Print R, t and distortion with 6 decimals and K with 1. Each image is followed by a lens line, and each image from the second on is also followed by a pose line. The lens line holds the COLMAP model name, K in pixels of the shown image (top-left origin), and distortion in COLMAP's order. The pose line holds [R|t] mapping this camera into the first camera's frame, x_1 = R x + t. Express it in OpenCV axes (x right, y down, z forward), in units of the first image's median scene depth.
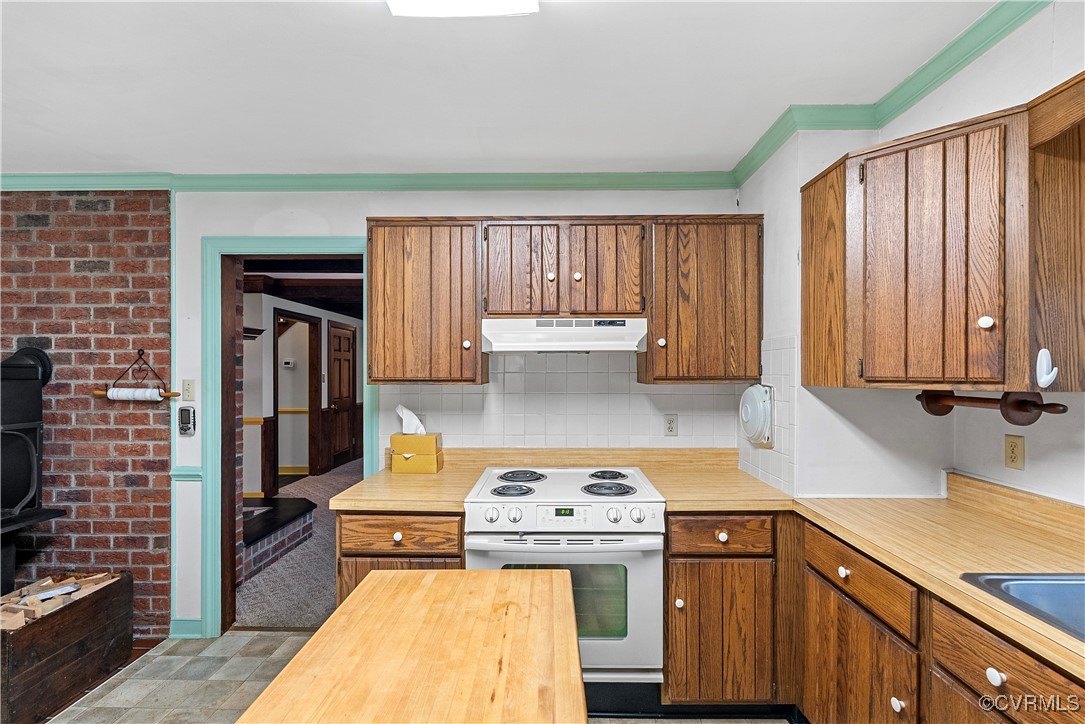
lens RADIAL K [[484.0, 0, 548.7], [0, 484.0, 371.8], [0, 0, 1]] dist [-0.003760, -0.000029]
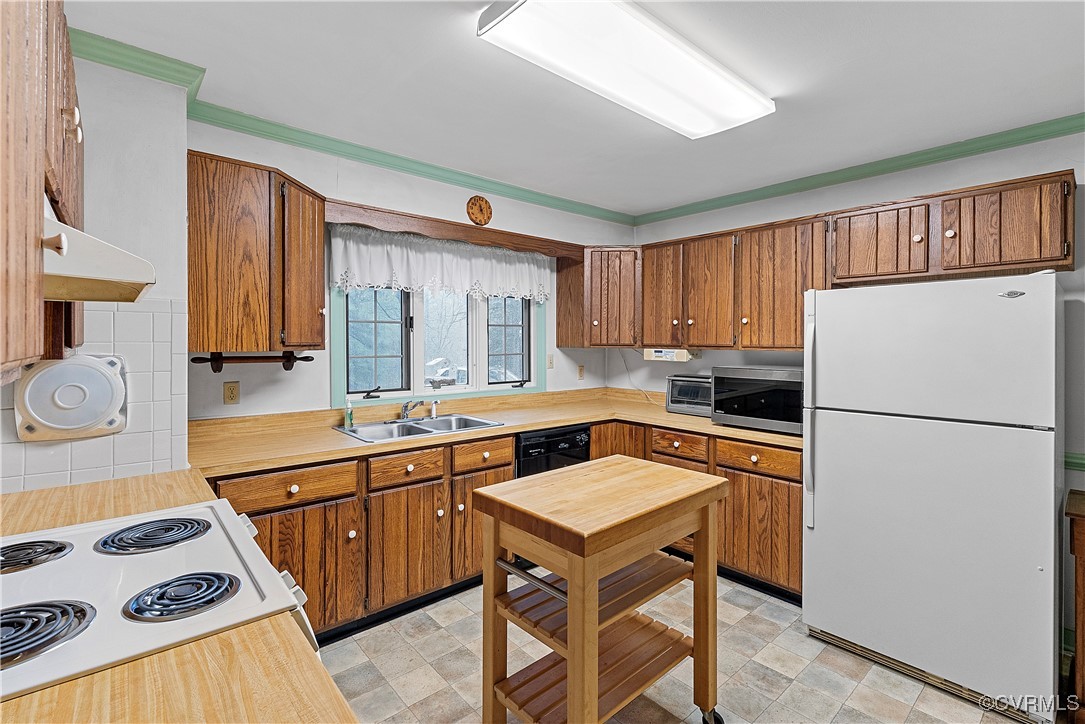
lens RADIAL K [[484.0, 0, 527.9], [0, 484.0, 346.5], [0, 0, 1]] dist [-0.003760, -0.000029]
pose [[-0.654175, -0.010394, 0.756272, -0.670009], [-0.003325, 0.999935, 0.010866, 0.003402], [-0.756336, 0.004593, -0.654167, 1.133101]]
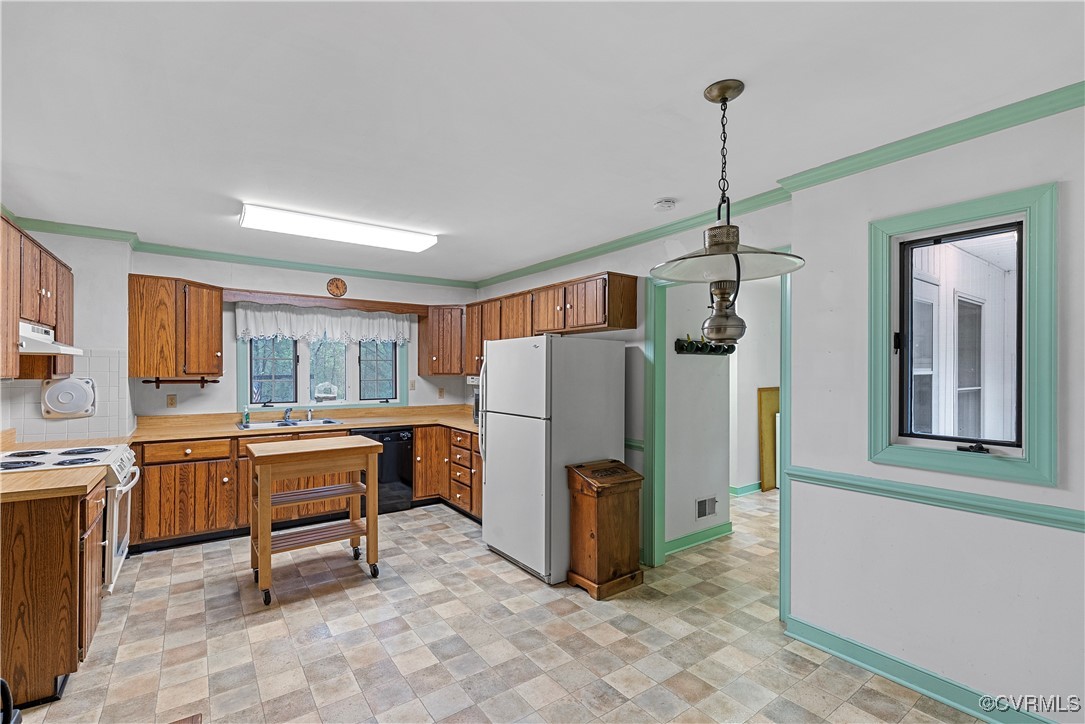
lens RADIAL K [[484.0, 0, 539.8], [0, 484.0, 372.6], [0, 0, 1]] dist [-0.003760, -0.000029]
pose [[-0.588442, -0.007066, 0.808509, -1.998071], [-0.004117, 0.999975, 0.005744, -0.007389], [-0.808529, 0.000051, -0.588456, 0.818915]]
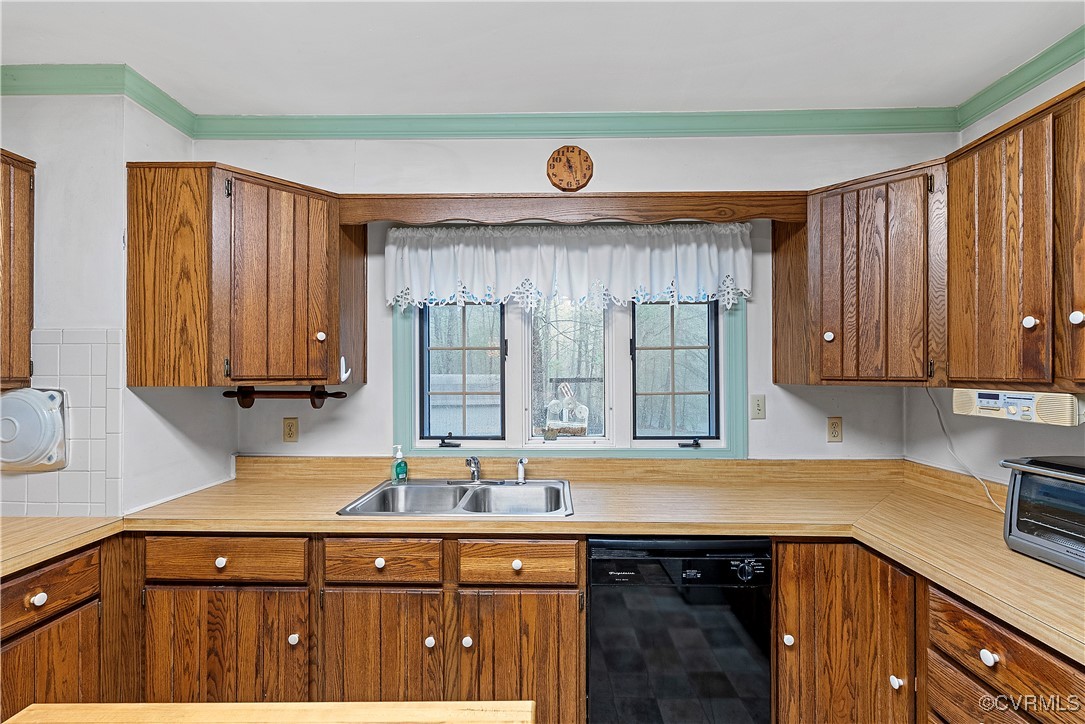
lens RADIAL K [[484.0, 0, 548.2], [0, 484.0, 369.9], [0, 0, 1]] dist [-0.003760, -0.000029]
pose [[-0.003628, 0.004003, 0.999985, -0.362467], [0.000694, 0.999992, -0.004001, 0.001605], [-0.999993, 0.000680, -0.003631, 0.240072]]
